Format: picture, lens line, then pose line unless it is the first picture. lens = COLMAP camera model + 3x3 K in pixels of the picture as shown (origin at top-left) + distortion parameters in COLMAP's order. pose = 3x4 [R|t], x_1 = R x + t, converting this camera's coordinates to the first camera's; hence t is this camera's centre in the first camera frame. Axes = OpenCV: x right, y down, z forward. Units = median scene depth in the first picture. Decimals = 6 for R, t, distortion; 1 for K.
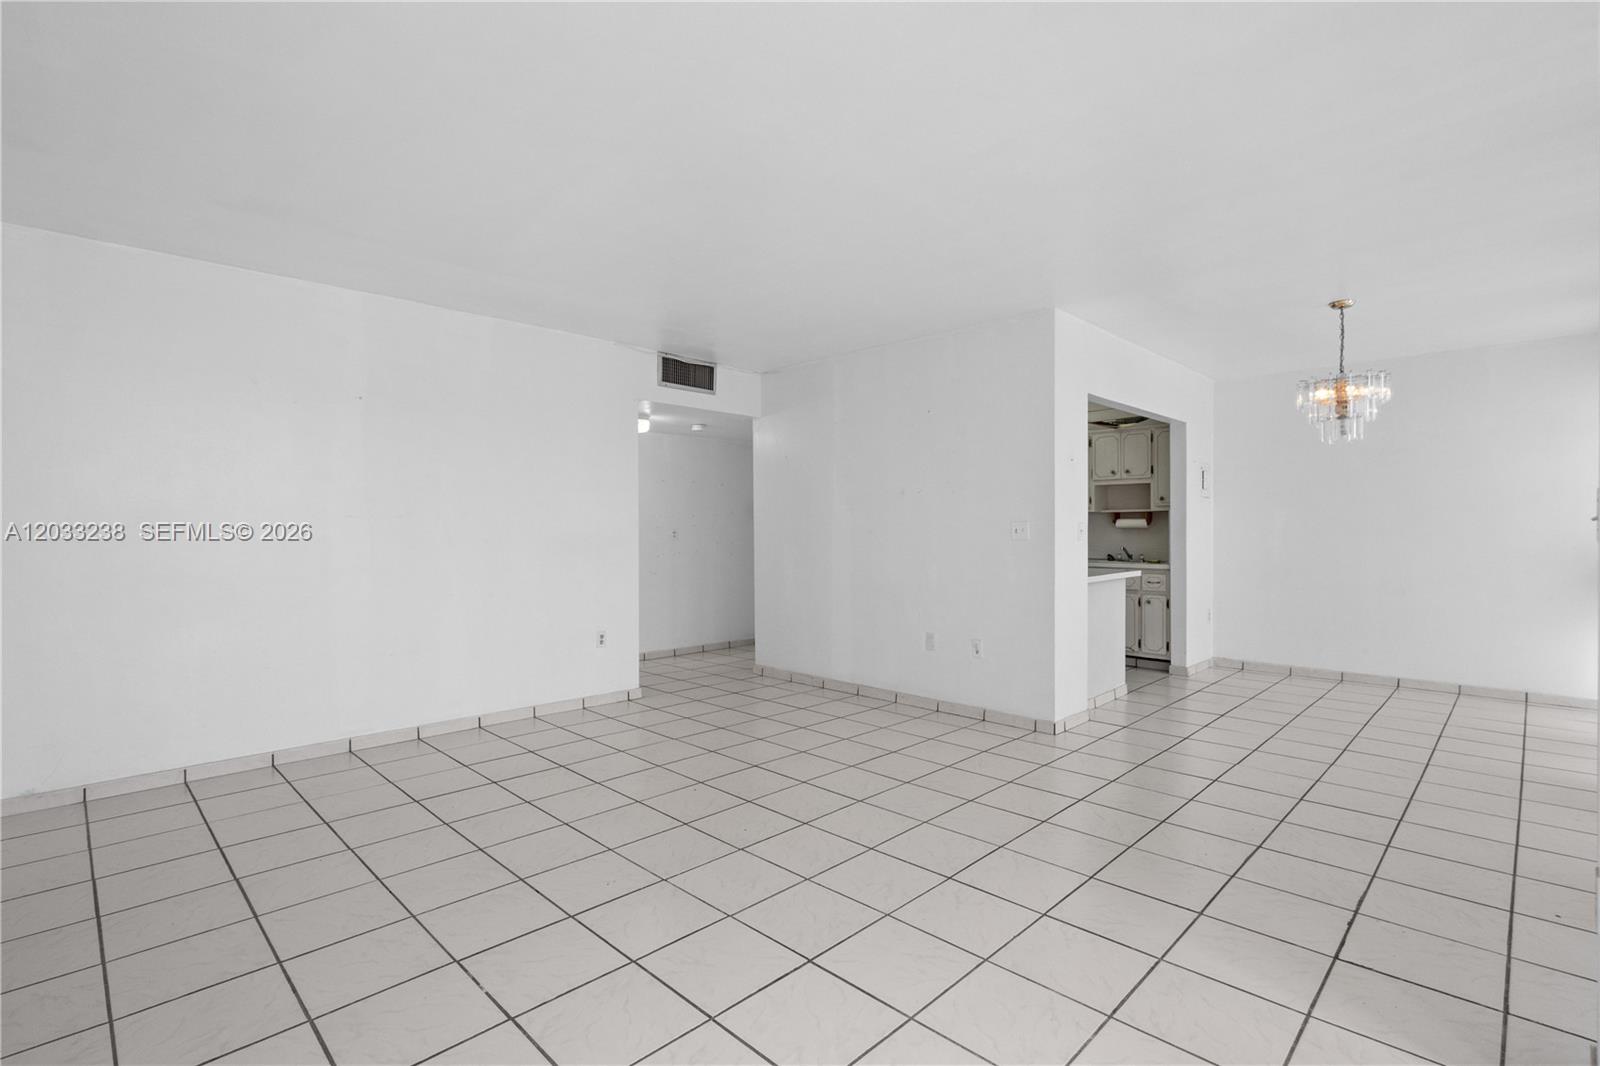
lens RADIAL K [[736.6, 0, 803.3], [0, 736.6, 542.9], [0, 0, 1]] dist [-0.002677, 0.001856]
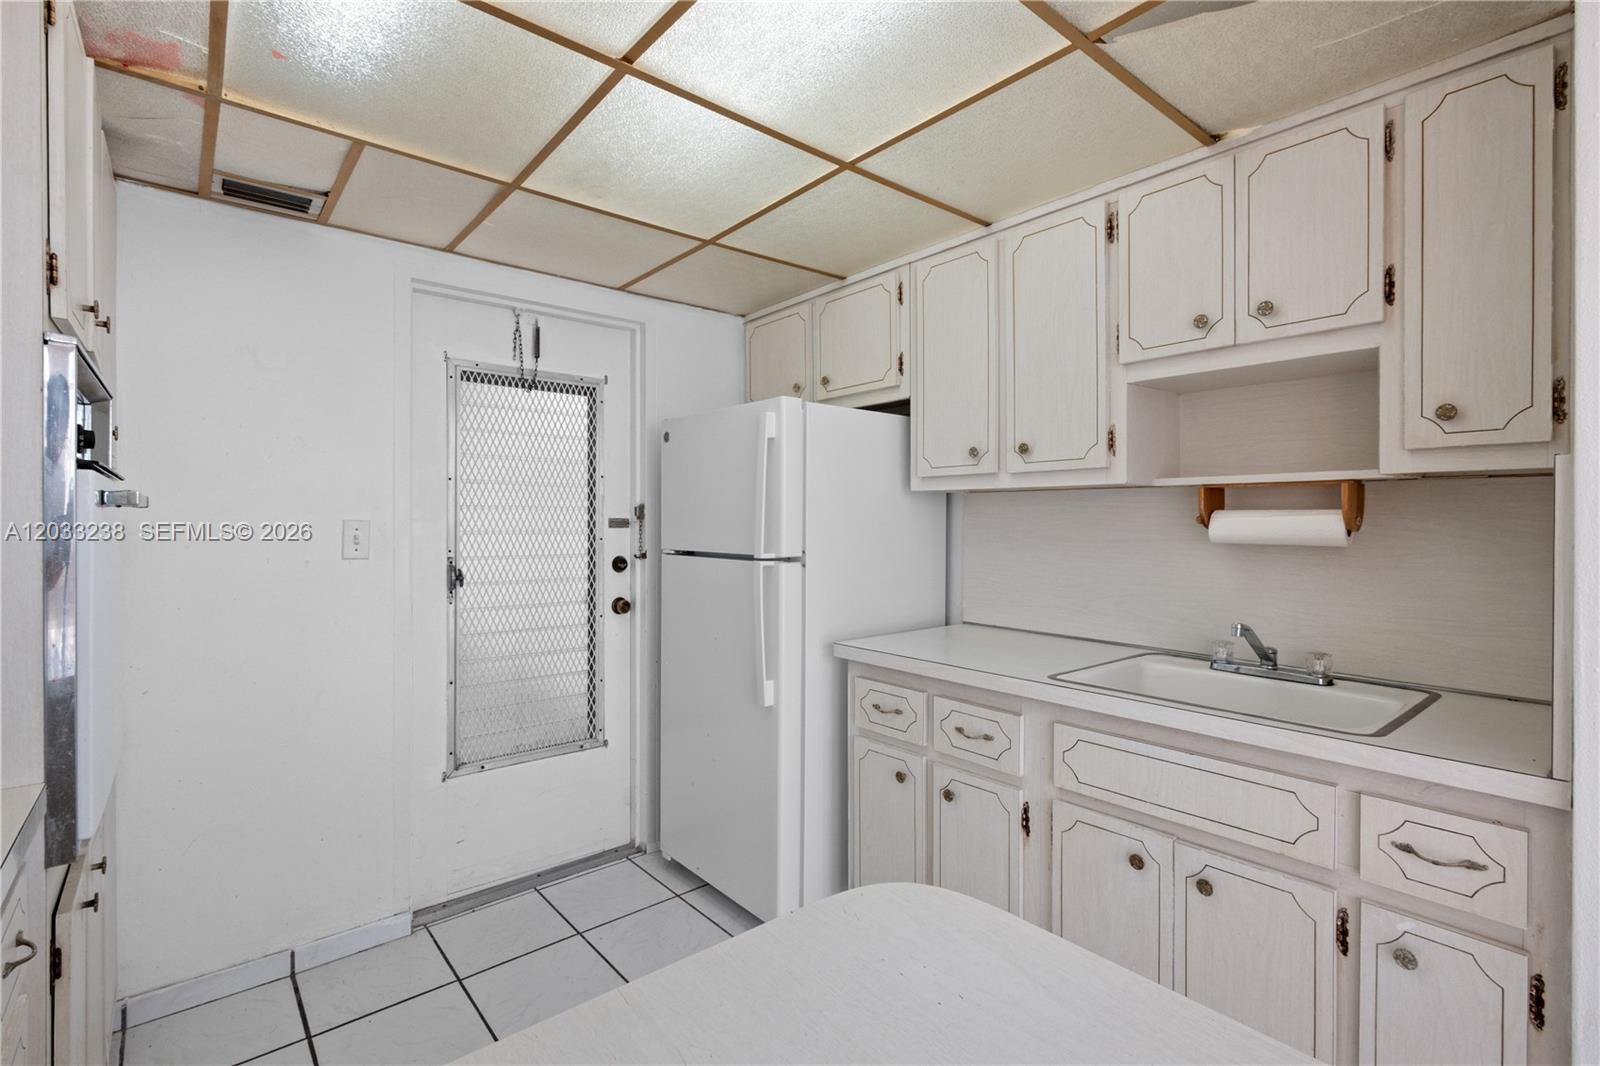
lens RADIAL K [[736.6, 0, 795.2], [0, 736.6, 528.7], [0, 0, 1]] dist [-0.002677, 0.001856]
pose [[0.996456, 0.007989, -0.083732, 0.332358], [-0.008315, 0.999959, -0.003539, -0.026088], [0.083700, 0.004223, 0.996482, 0.806421]]
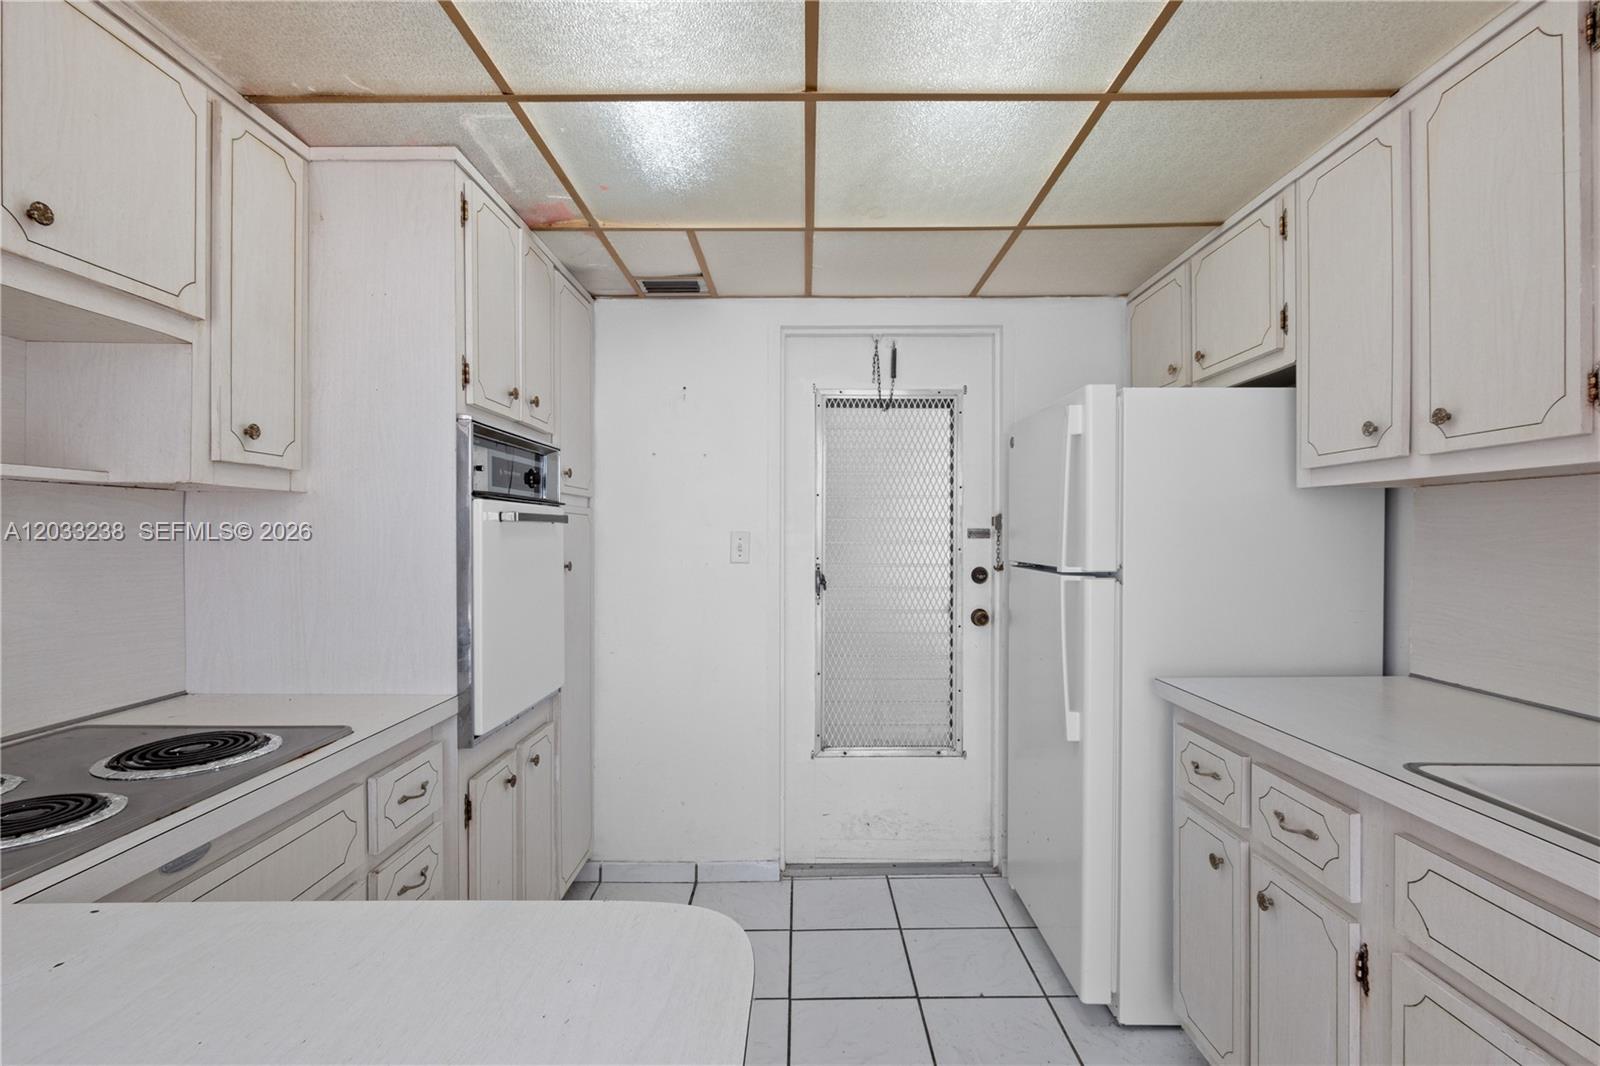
lens RADIAL K [[736.6, 0, 800.2], [0, 736.6, 542.4], [0, 0, 1]] dist [-0.002677, 0.001856]
pose [[0.707768, 0.011753, -0.706347, 0.427482], [-0.011207, 0.999923, 0.005408, -0.026006], [0.706356, 0.004088, 0.707845, 0.857842]]
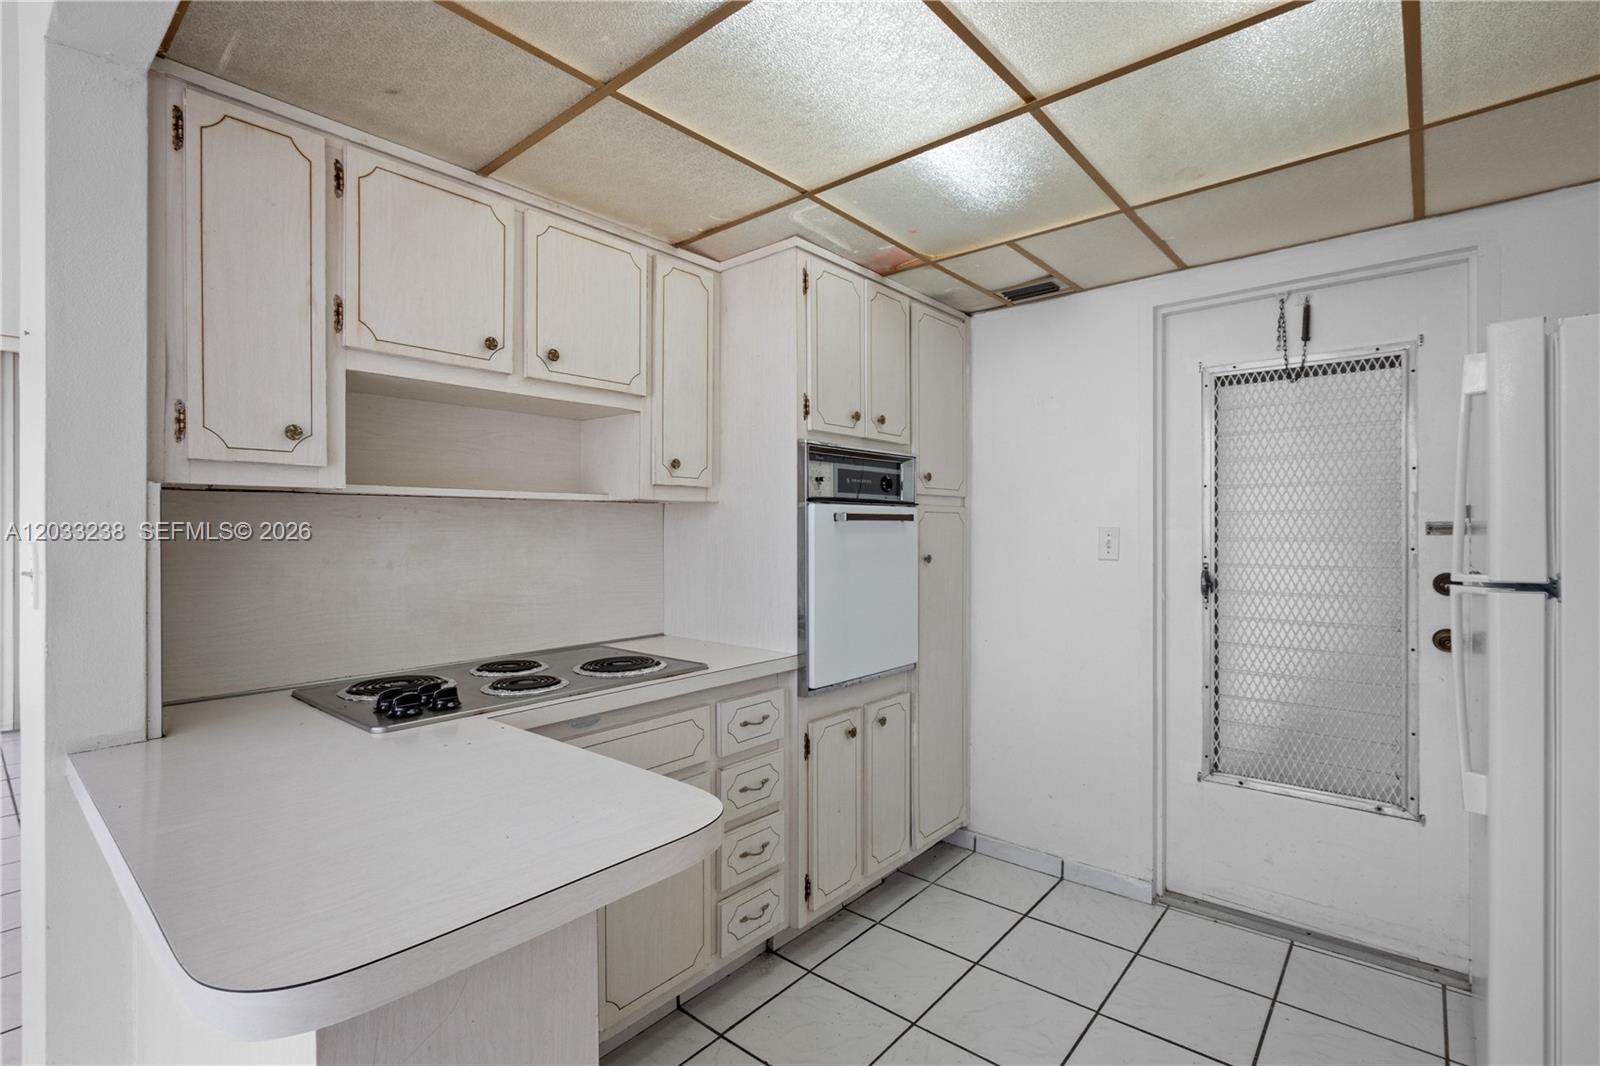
lens RADIAL K [[736.6, 0, 802.7], [0, 736.6, 531.1], [0, 0, 1]] dist [-0.002677, 0.001856]
pose [[0.084293, 0.005206, -0.996427, 0.499113], [-0.009375, 0.999946, 0.004431, -0.027870], [0.996397, 0.008968, 0.084337, 0.933016]]
